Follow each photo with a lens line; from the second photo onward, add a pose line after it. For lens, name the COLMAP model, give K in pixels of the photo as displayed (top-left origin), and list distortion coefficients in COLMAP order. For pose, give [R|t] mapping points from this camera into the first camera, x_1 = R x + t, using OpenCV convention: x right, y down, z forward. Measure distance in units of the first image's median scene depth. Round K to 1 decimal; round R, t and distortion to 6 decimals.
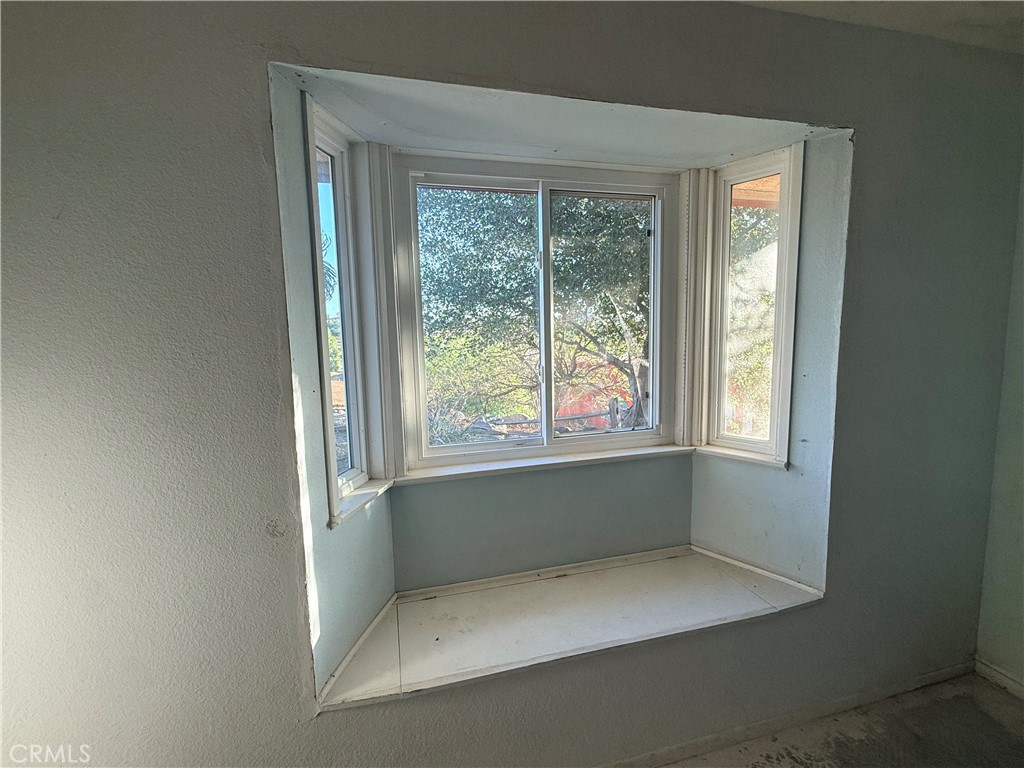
lens RADIAL K [[446.6, 0, 509.7], [0, 446.6, 384.4], [0, 0, 1]] dist [-0.000836, -0.000065]
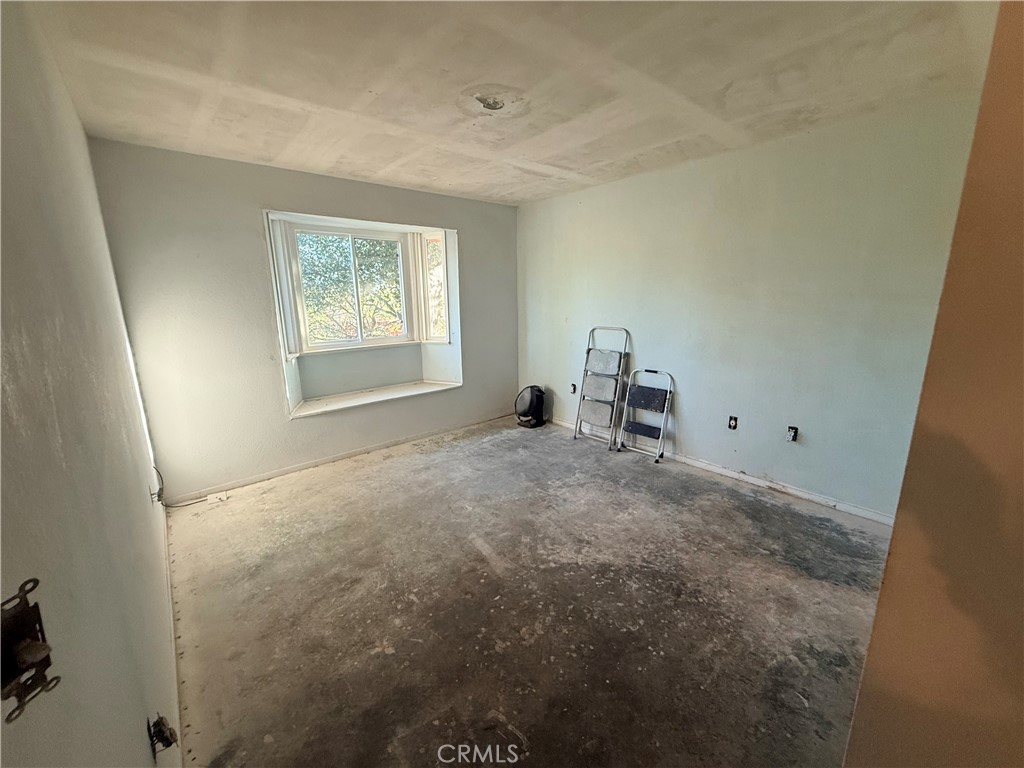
lens RADIAL K [[408.9, 0, 515.8], [0, 408.9, 390.0], [0, 0, 1]] dist [-0.000559, -0.000303]
pose [[0.891785, -0.087337, 0.443950, -0.194254], [0.042153, 0.992963, 0.110667, 0.198679], [-0.450491, -0.079977, 0.889191, -1.517467]]
